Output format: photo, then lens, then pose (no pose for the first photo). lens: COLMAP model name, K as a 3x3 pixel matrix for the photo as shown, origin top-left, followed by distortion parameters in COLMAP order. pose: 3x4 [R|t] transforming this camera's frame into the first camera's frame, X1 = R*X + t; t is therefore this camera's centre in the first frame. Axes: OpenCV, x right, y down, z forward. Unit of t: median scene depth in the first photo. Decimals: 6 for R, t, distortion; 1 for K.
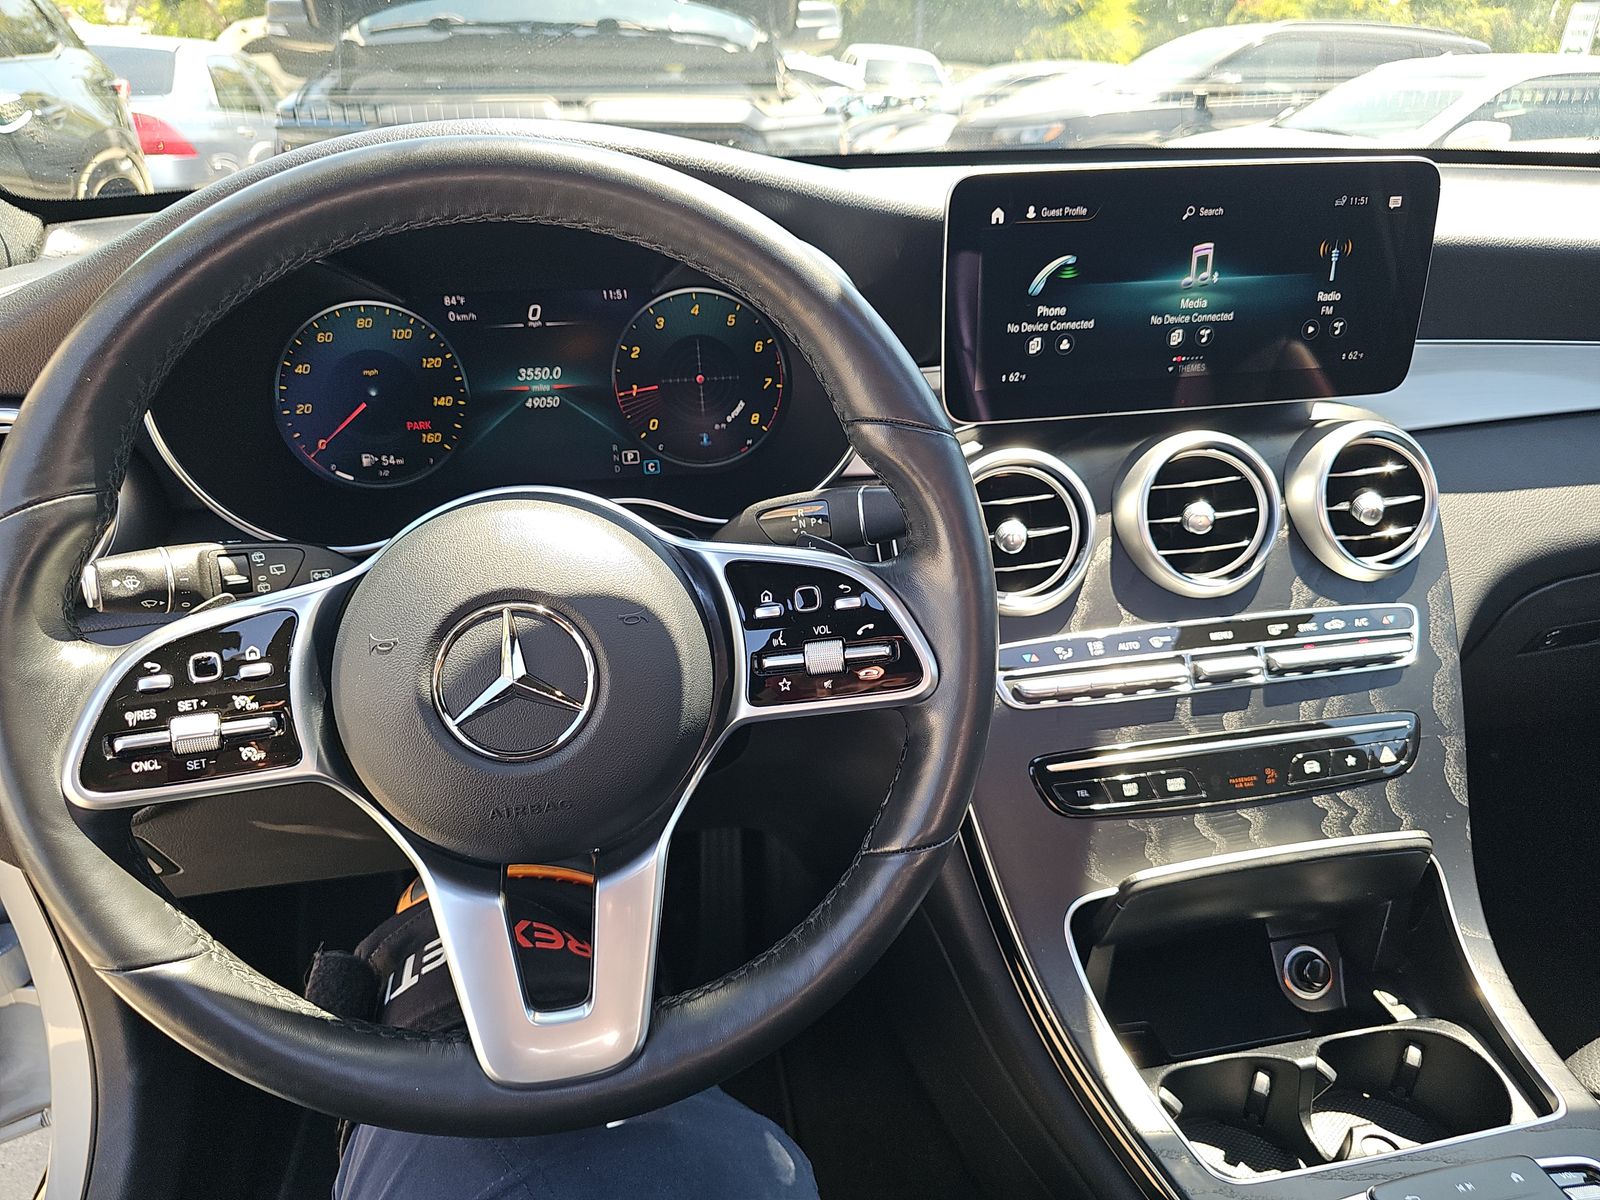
lens RADIAL K [[1061.0, 0, 808.6], [0, 1061.0, 616.7], [0, 0, 1]] dist [0.044499, -0.038728]
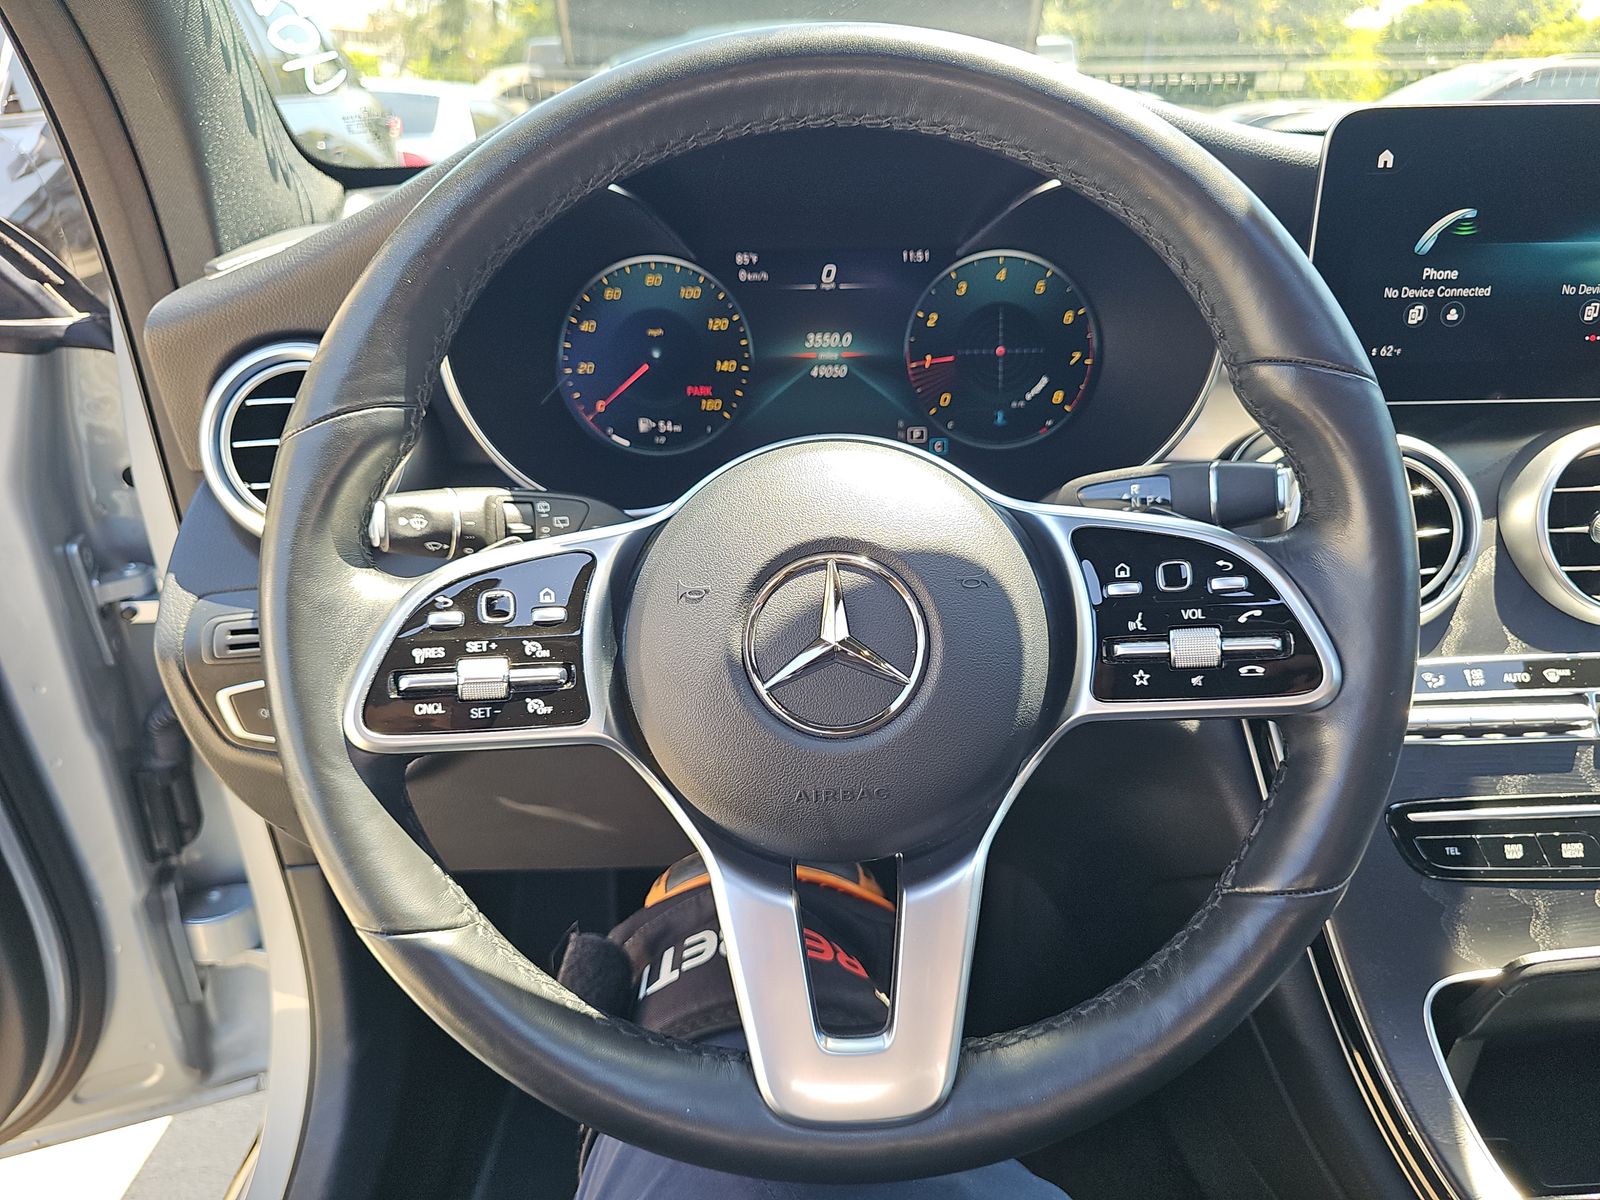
lens RADIAL K [[1038.7, 0, 823.1], [0, 1038.7, 623.9], [0, 0, 1]] dist [0.062633, -0.072106]
pose [[0.987914, 0.064840, -0.140787, -0.153976], [-0.070215, 0.996968, -0.033544, 0.066728], [0.138185, 0.043024, 0.989471, 0.152811]]
